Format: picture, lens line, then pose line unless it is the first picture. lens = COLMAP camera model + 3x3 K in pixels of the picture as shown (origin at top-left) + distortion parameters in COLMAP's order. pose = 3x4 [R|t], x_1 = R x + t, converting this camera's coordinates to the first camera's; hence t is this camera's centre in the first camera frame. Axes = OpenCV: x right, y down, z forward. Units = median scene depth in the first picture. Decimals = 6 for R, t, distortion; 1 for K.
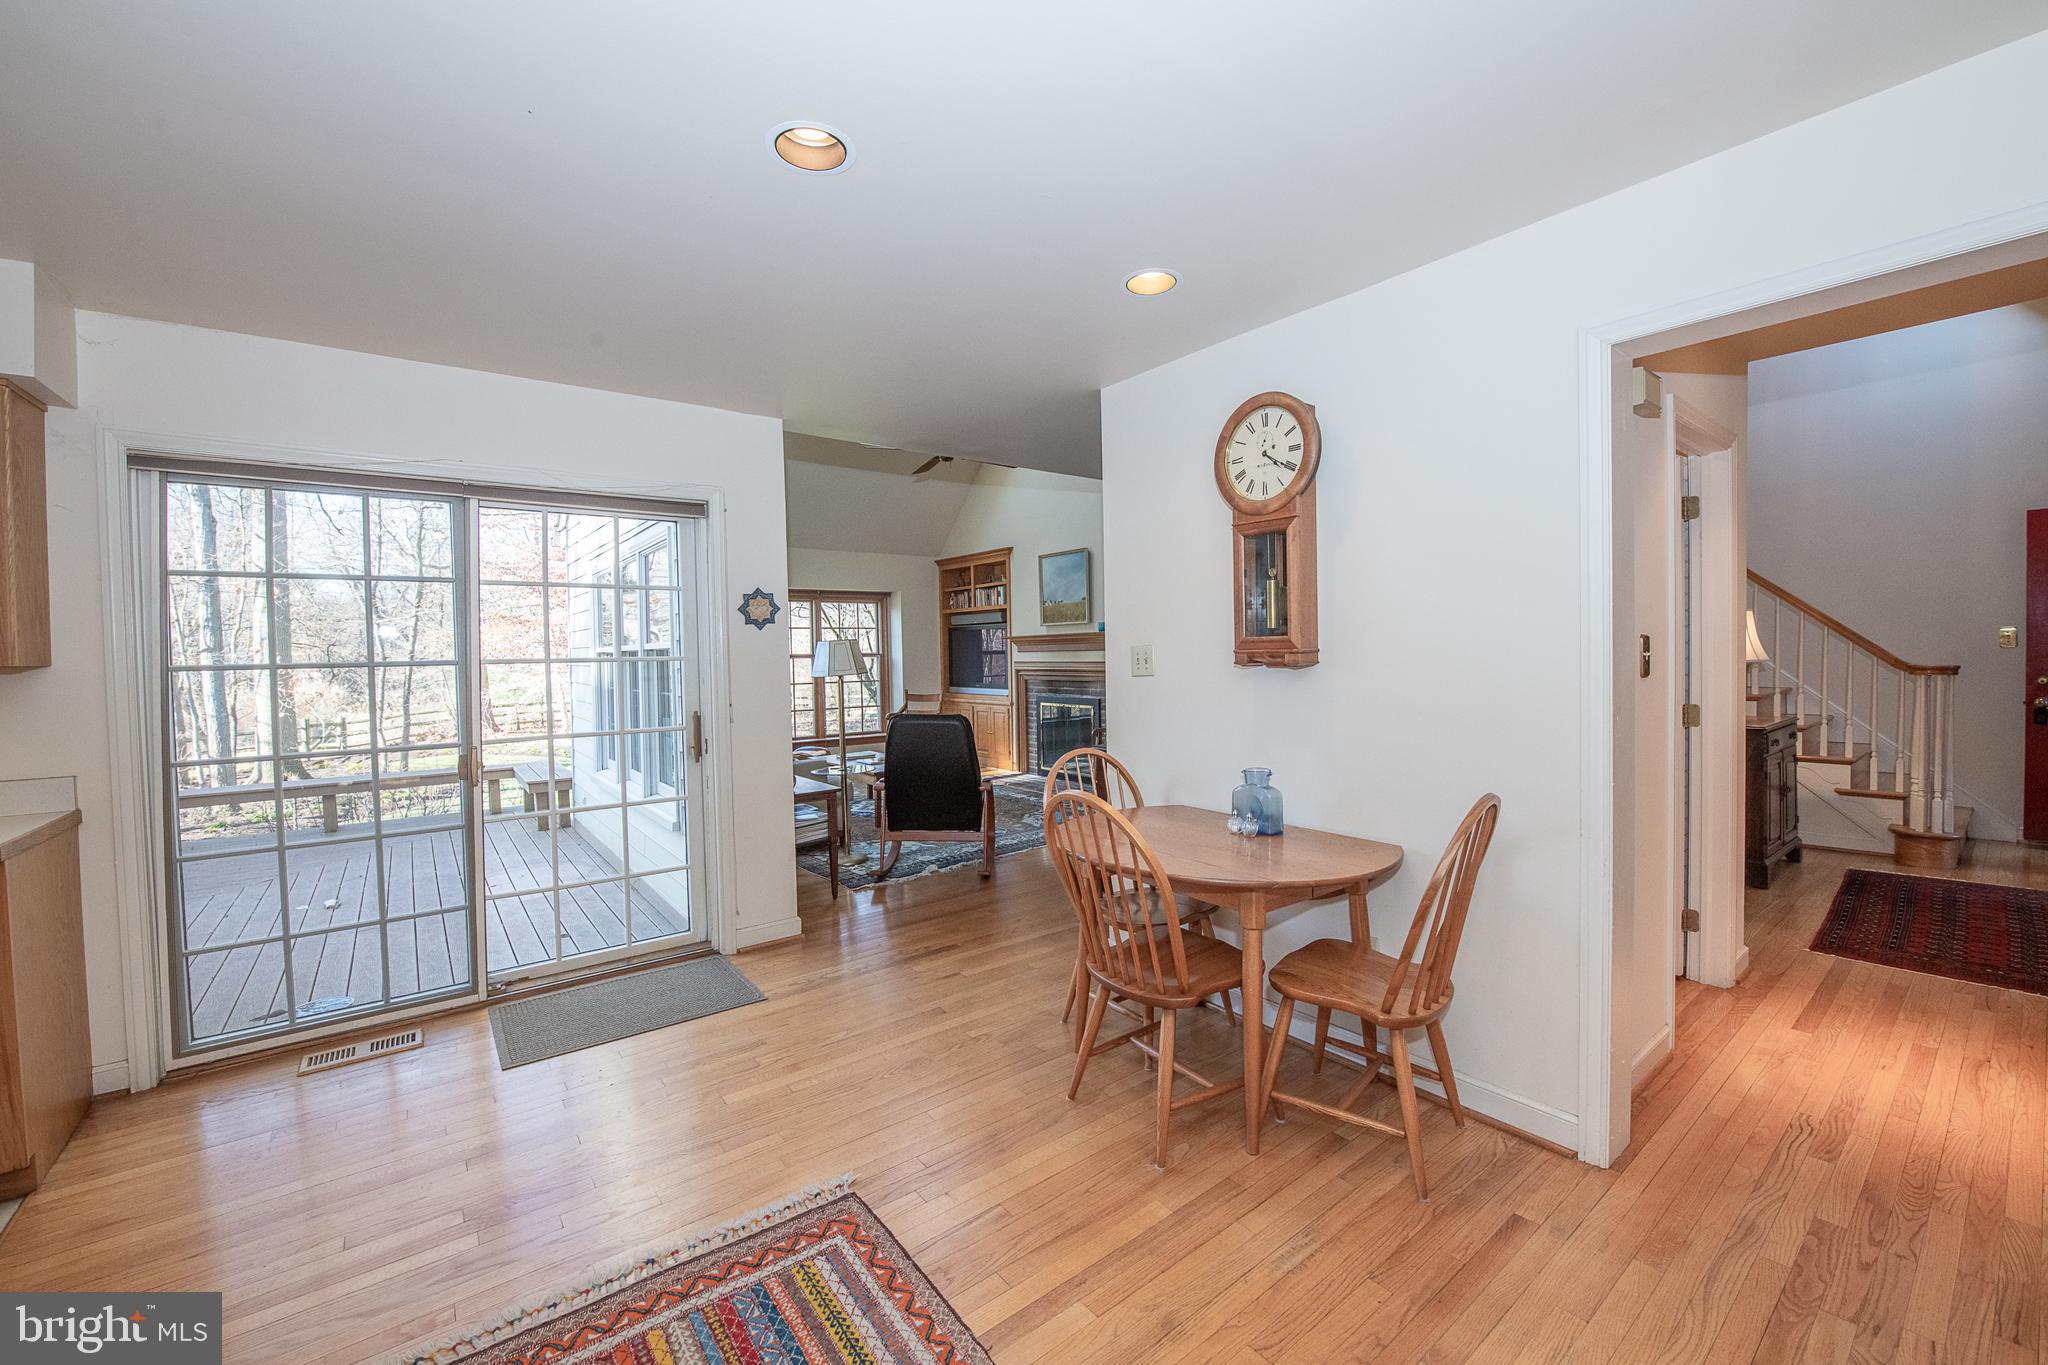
lens RADIAL K [[813.0, 0, 1036.9], [0, 813.0, 672.8], [0, 0, 1]] dist [-0.017732, -0.001921]
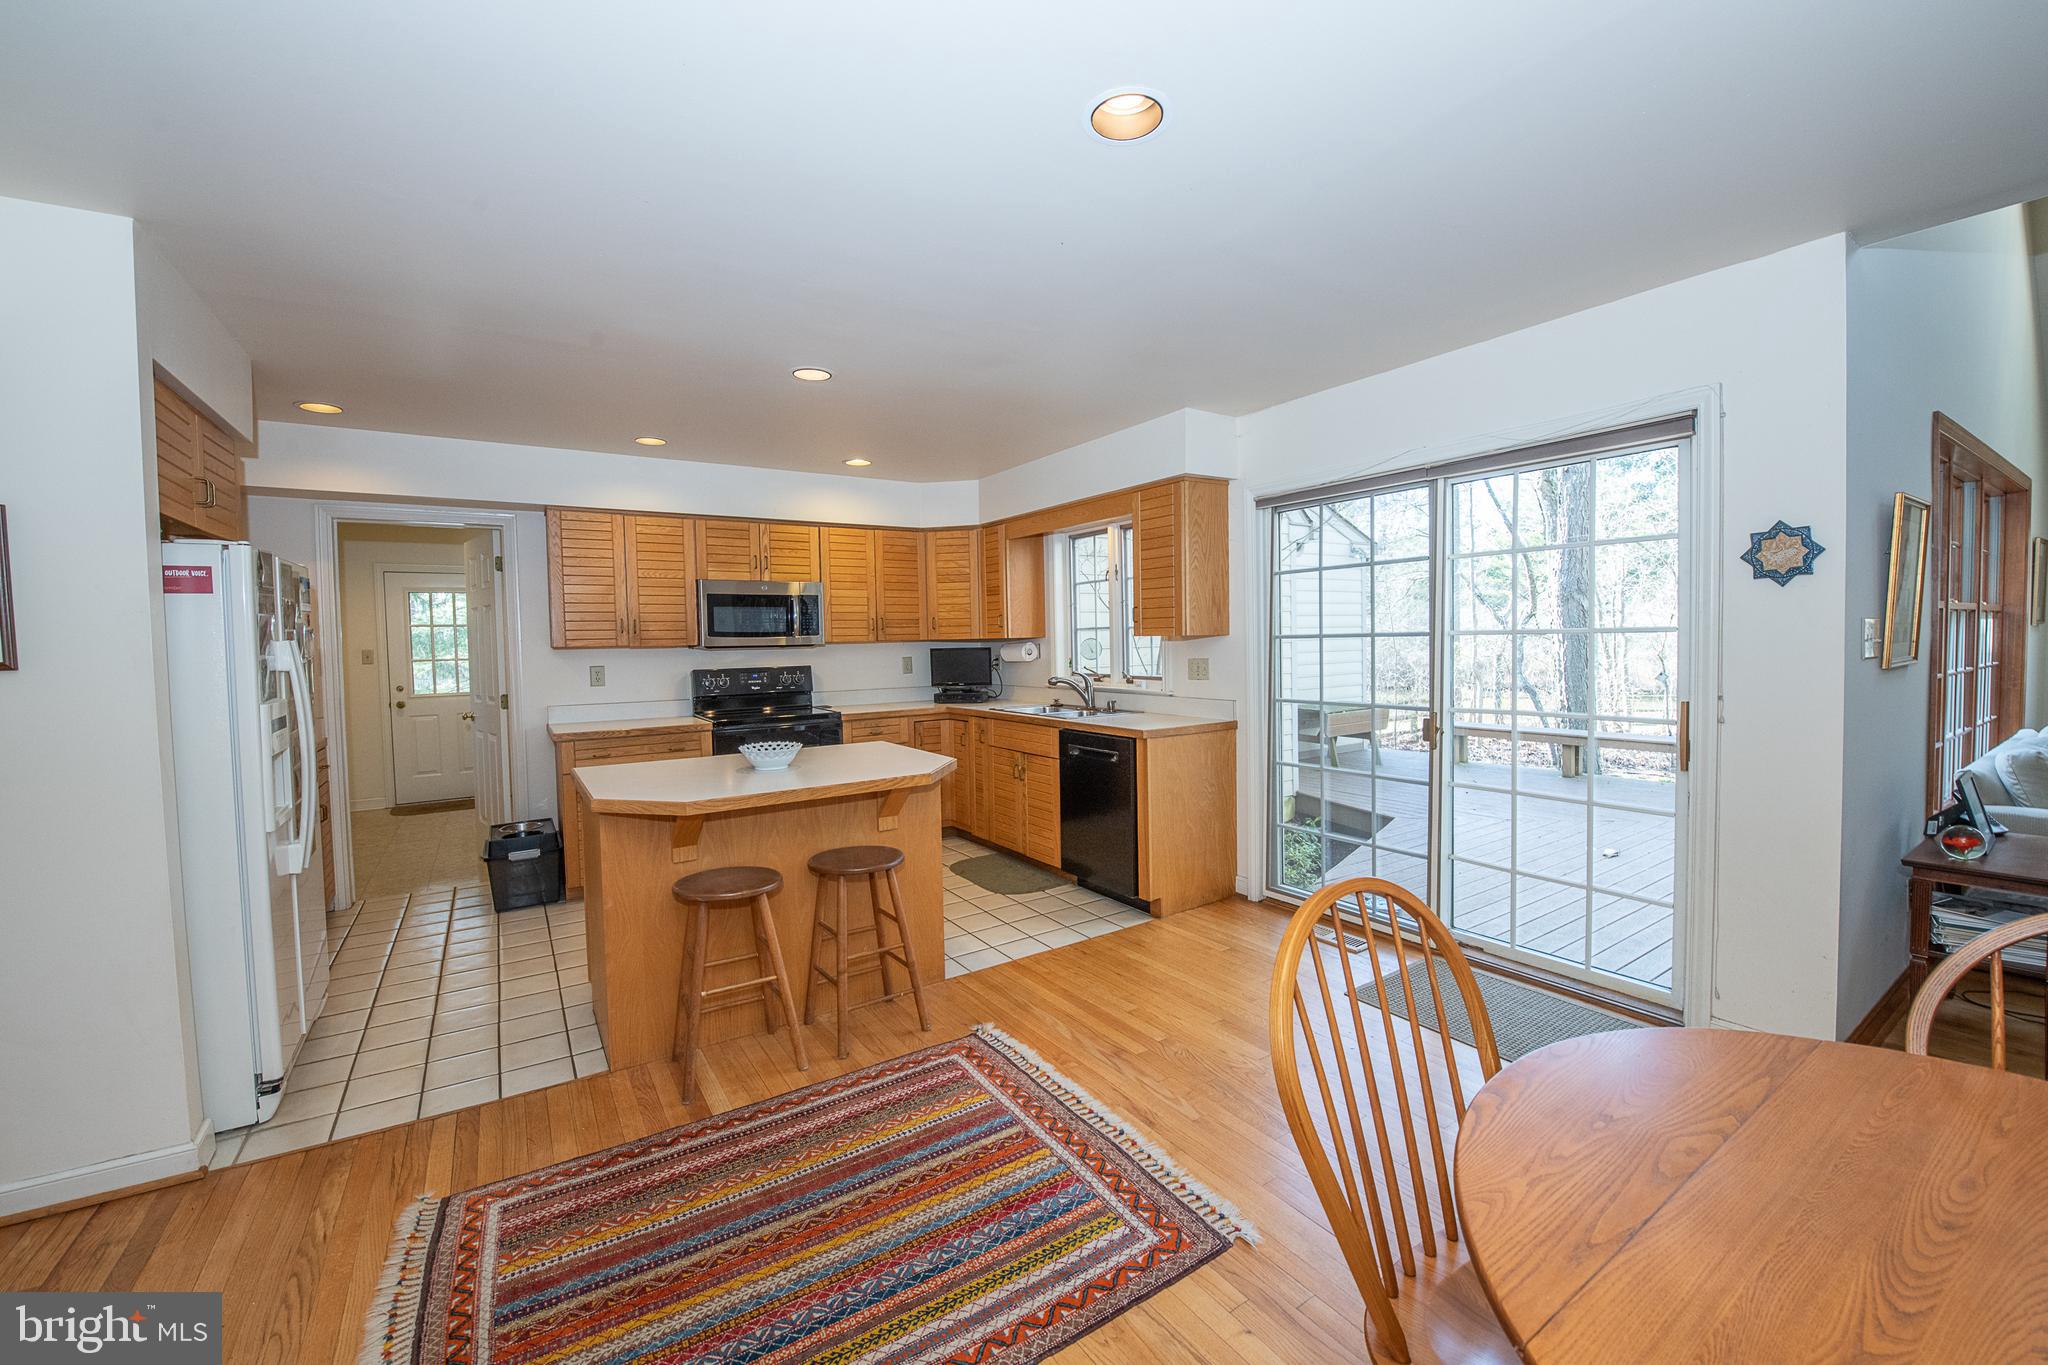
lens RADIAL K [[813.0, 0, 1029.2], [0, 813.0, 673.7], [0, 0, 1]] dist [-0.017732, -0.001921]
pose [[-0.084133, 0.061537, -0.994553, 0.416705], [-0.002718, 0.998073, 0.061985, -0.025271], [0.996451, 0.007918, -0.083804, 0.553462]]
